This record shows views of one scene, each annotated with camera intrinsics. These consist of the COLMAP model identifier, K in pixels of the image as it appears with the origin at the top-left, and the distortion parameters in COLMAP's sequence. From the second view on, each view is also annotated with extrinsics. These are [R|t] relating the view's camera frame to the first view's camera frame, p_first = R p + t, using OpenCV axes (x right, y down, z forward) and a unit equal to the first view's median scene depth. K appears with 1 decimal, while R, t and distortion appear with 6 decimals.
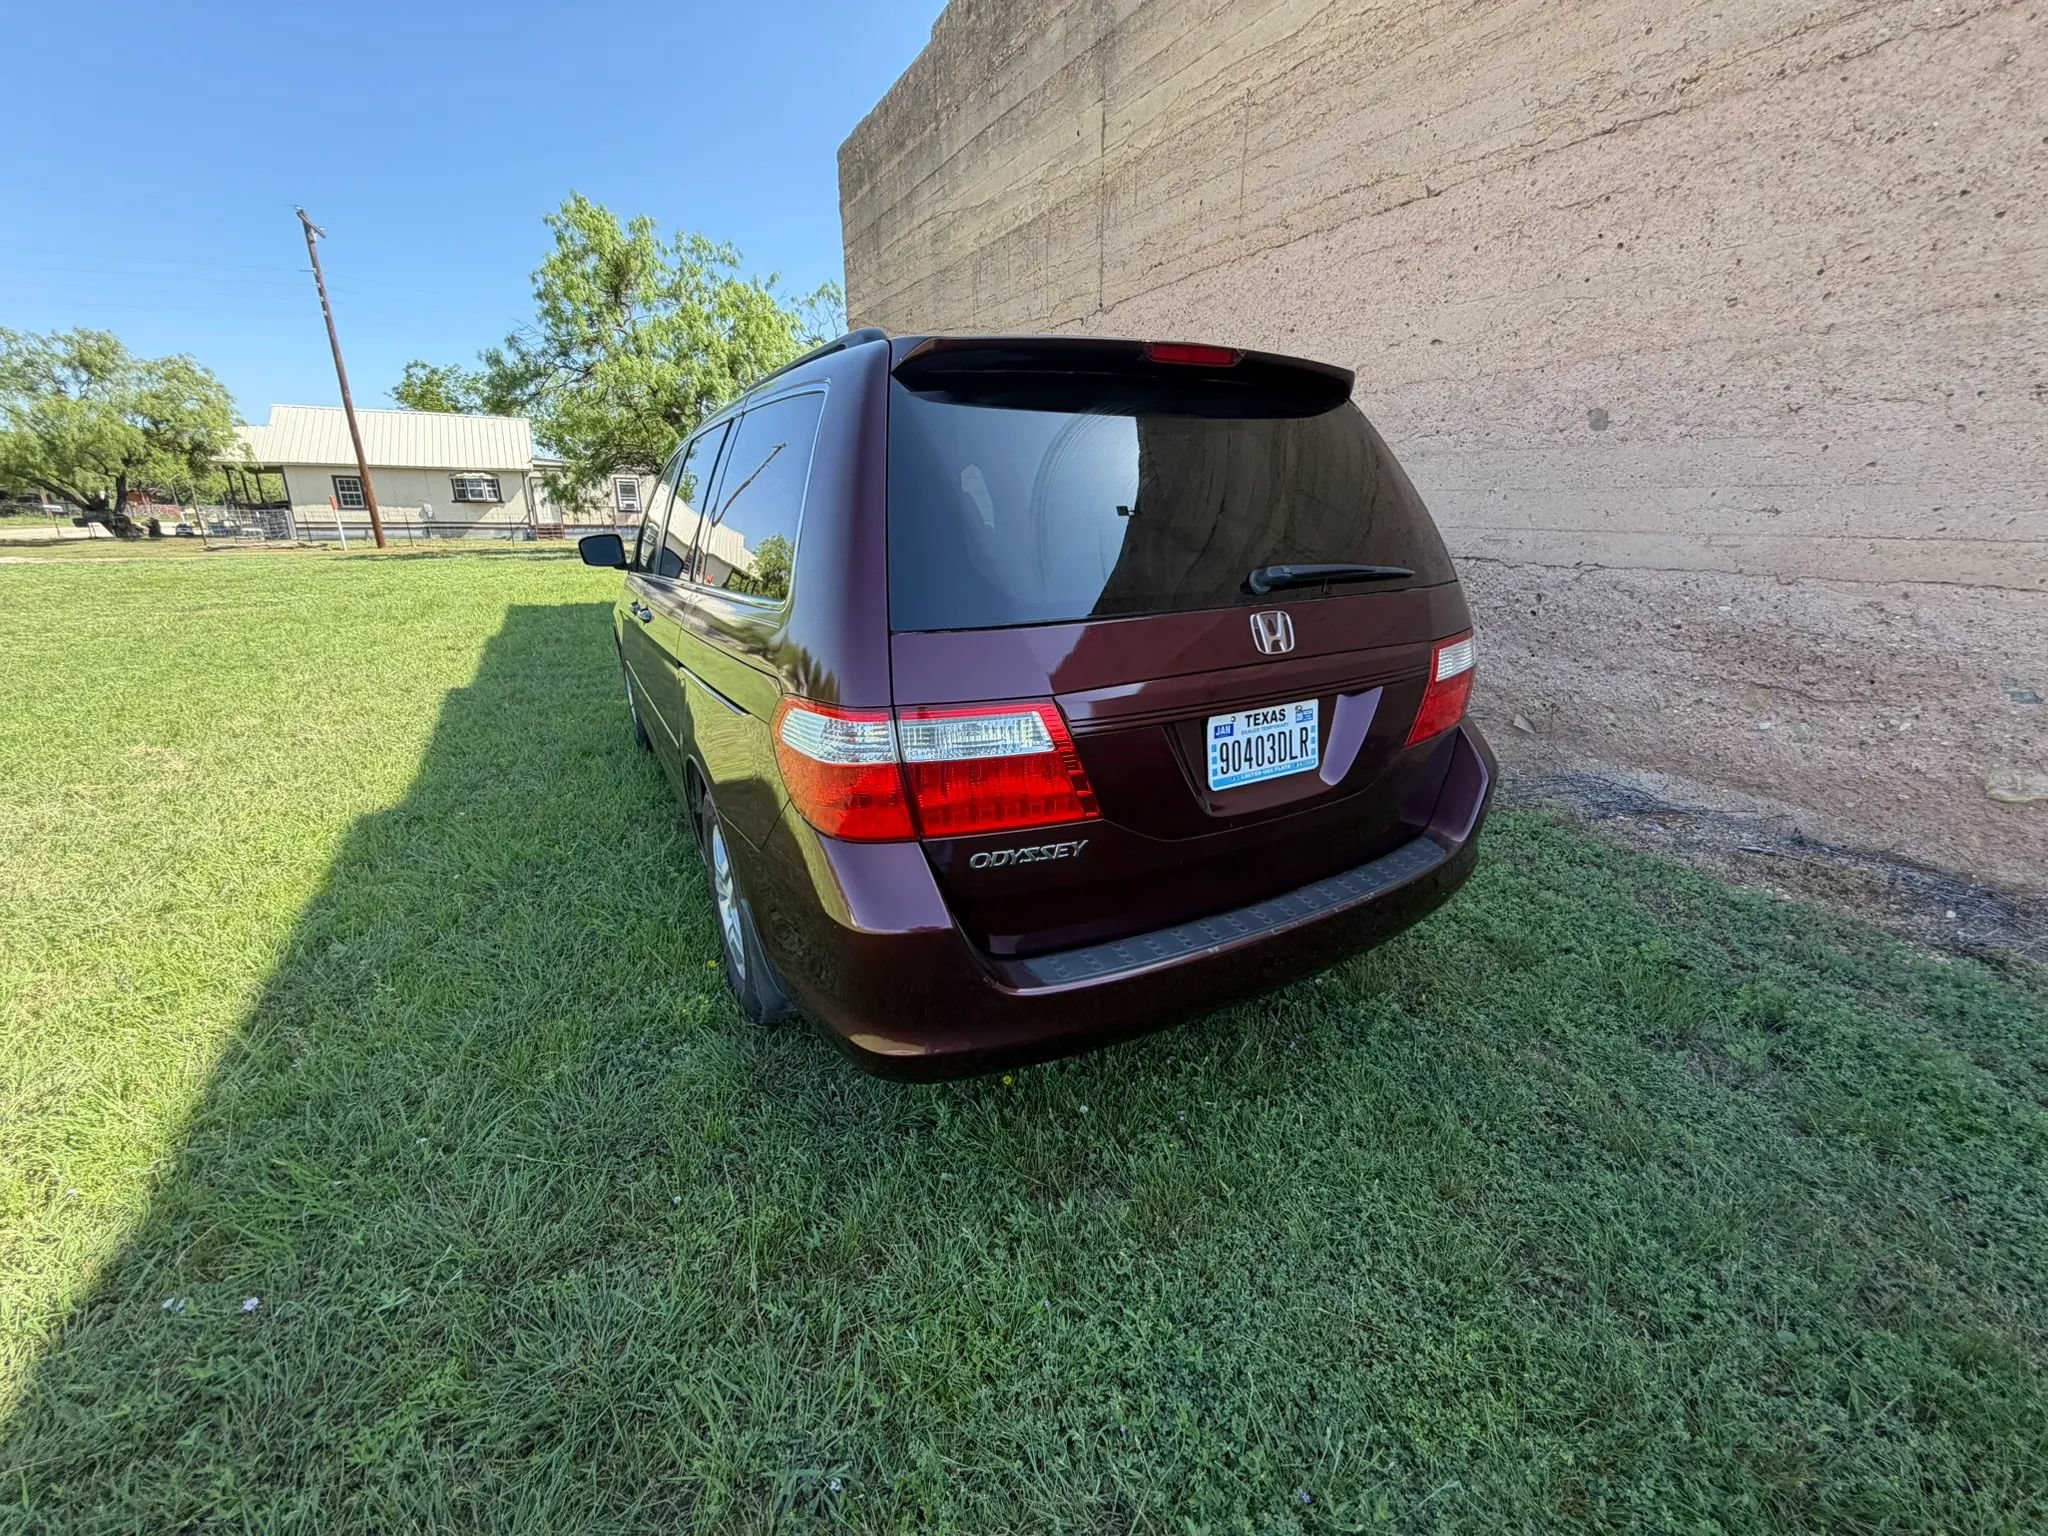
lens RADIAL K [[818.5, 0, 1021.3], [0, 818.5, 768.7], [0, 0, 1]] dist [0.000297, -0.000071]
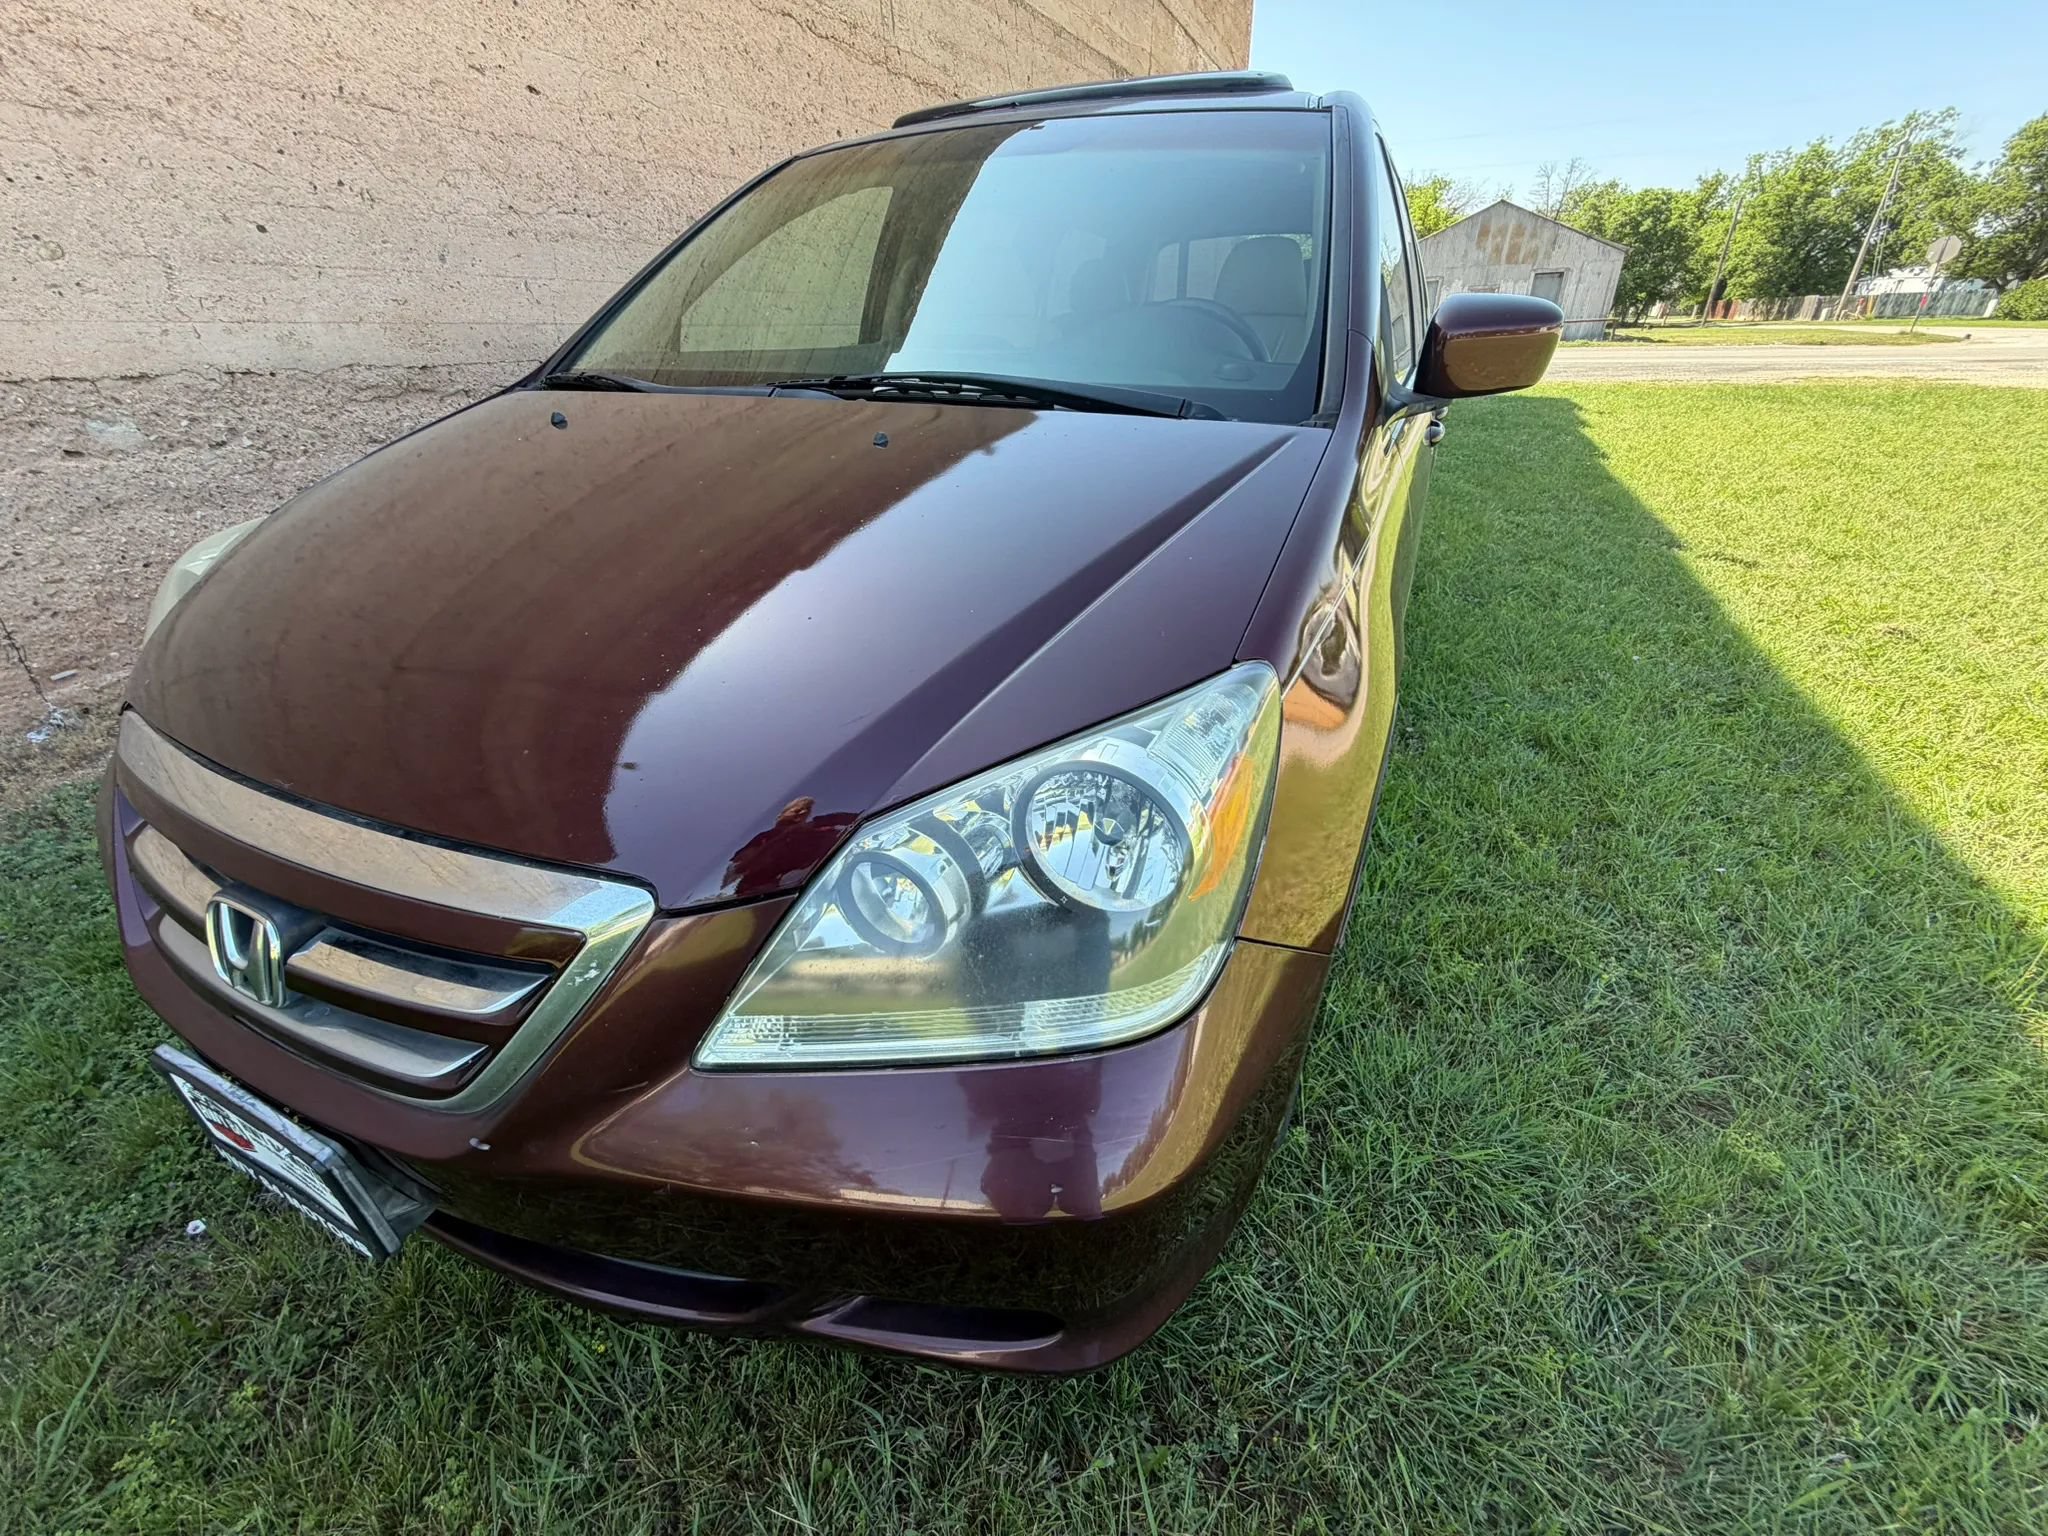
lens RADIAL K [[818.5, 0, 1021.3], [0, 818.5, 768.7], [0, 0, 1]] dist [0.000297, -0.000071]
pose [[-0.586473, -0.372021, 0.719479, -0.267805], [0.264853, 0.751367, 0.604401, -0.147147], [-0.765442, 0.545021, -0.342125, 0.513024]]
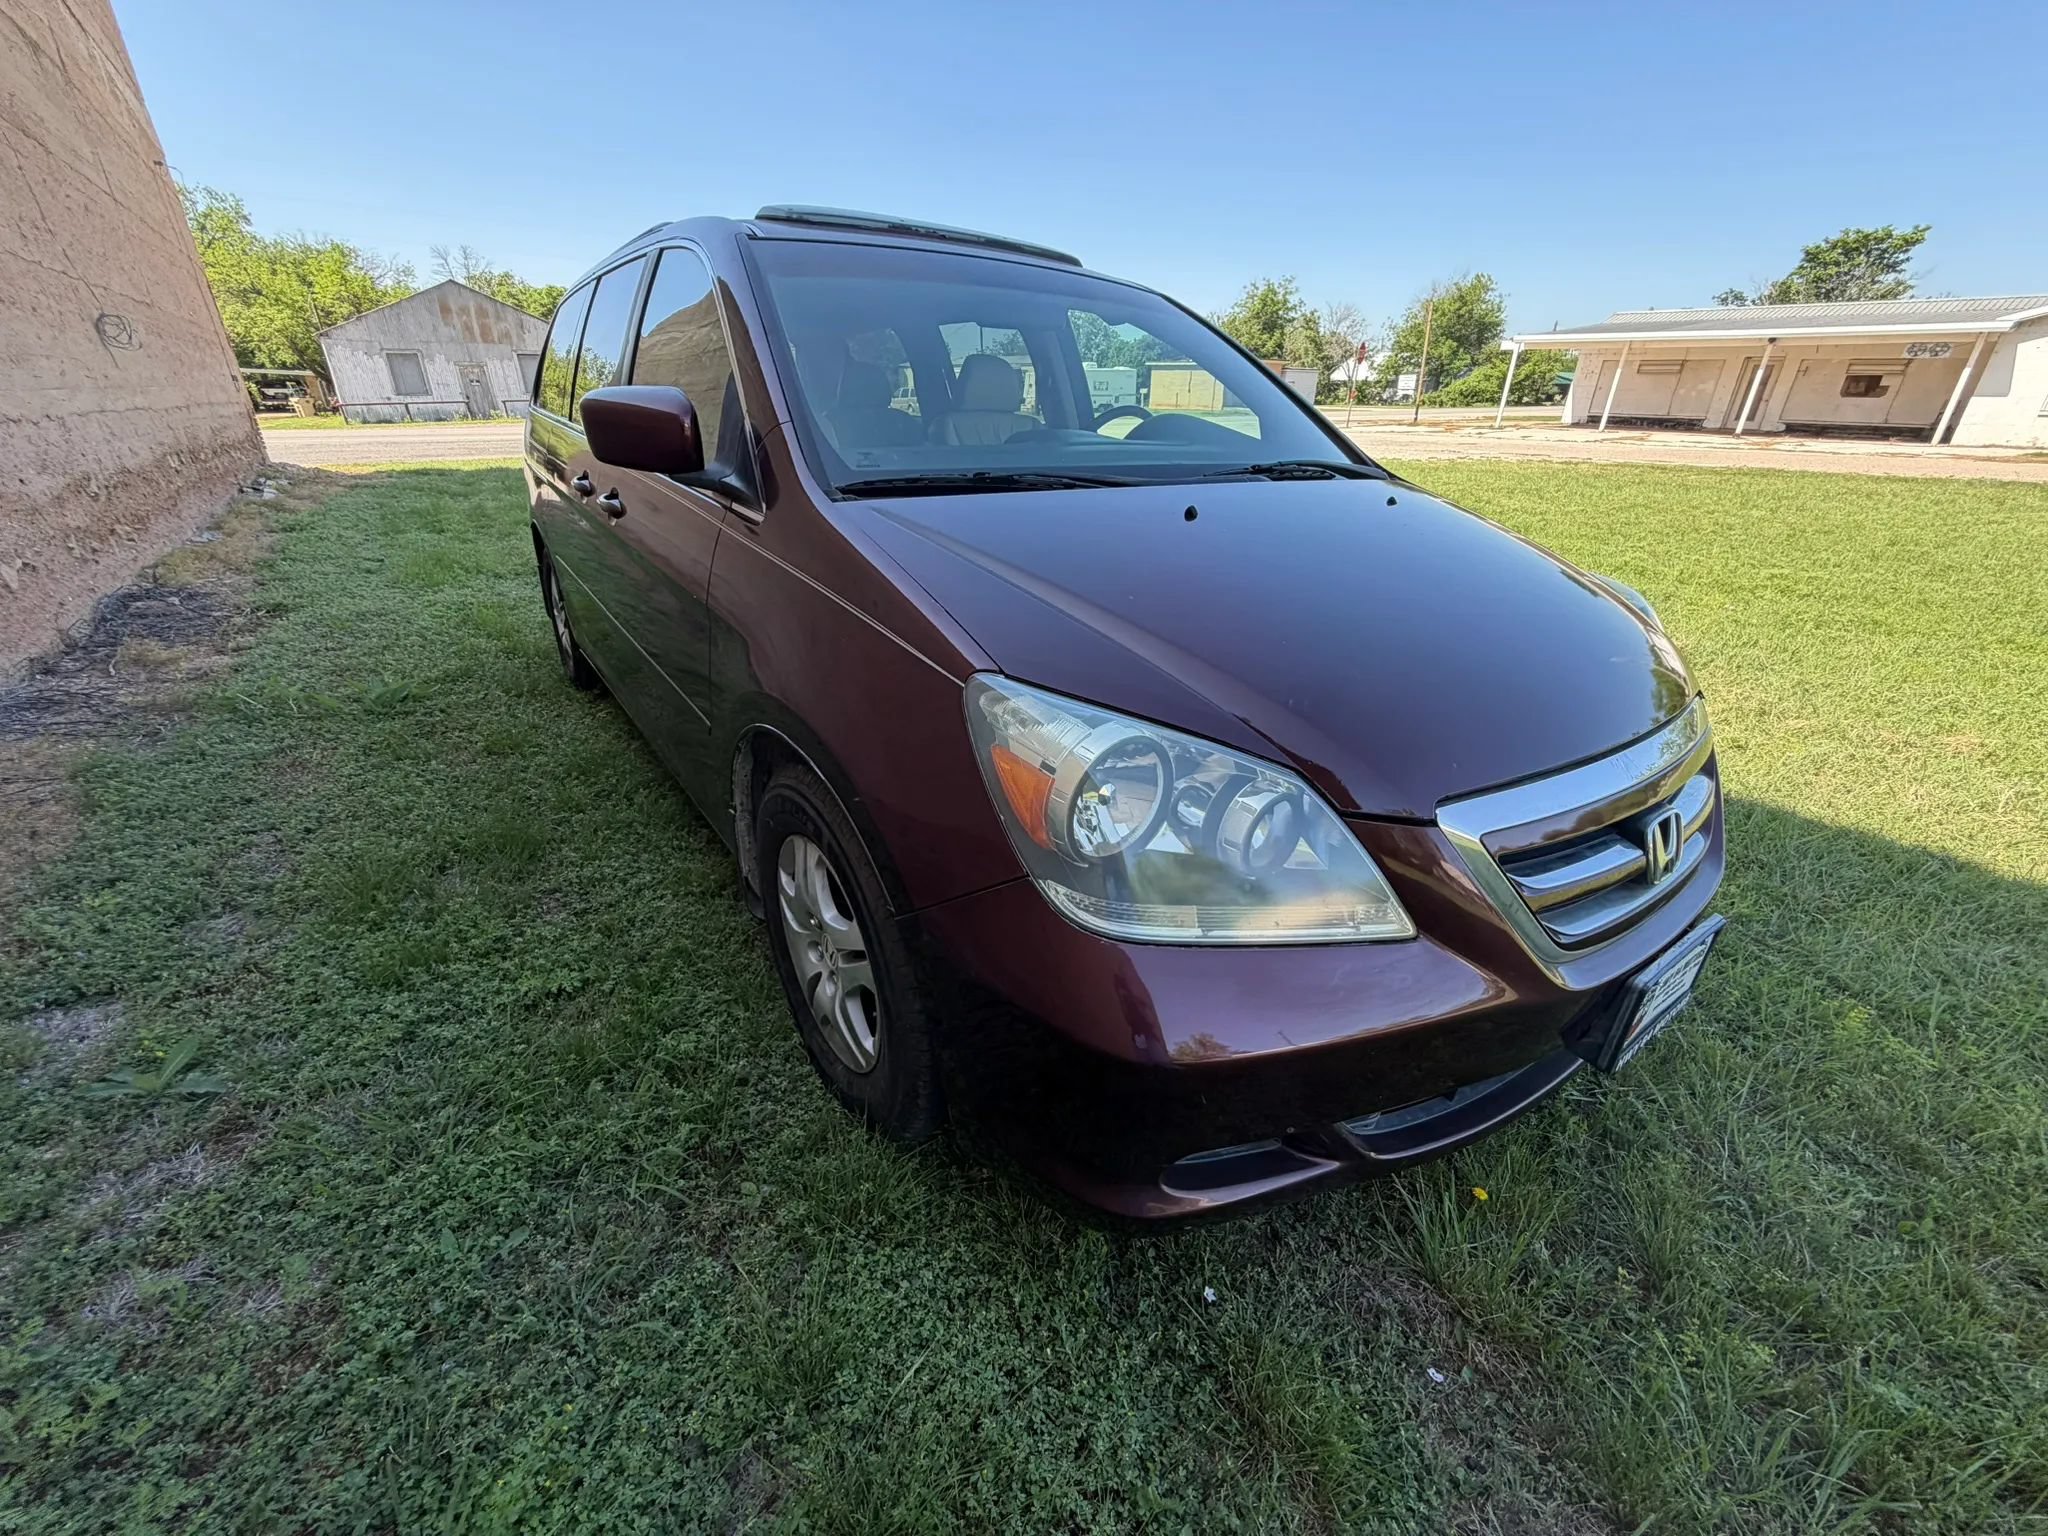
lens RADIAL K [[818.5, 0, 1021.3], [0, 818.5, 768.7], [0, 0, 1]] dist [0.000297, -0.000071]
pose [[-0.994158, 0.033423, -0.102628, -0.077839], [-0.043667, 0.744998, 0.665636, -0.186975], [0.098705, 0.666229, -0.739186, 0.618907]]
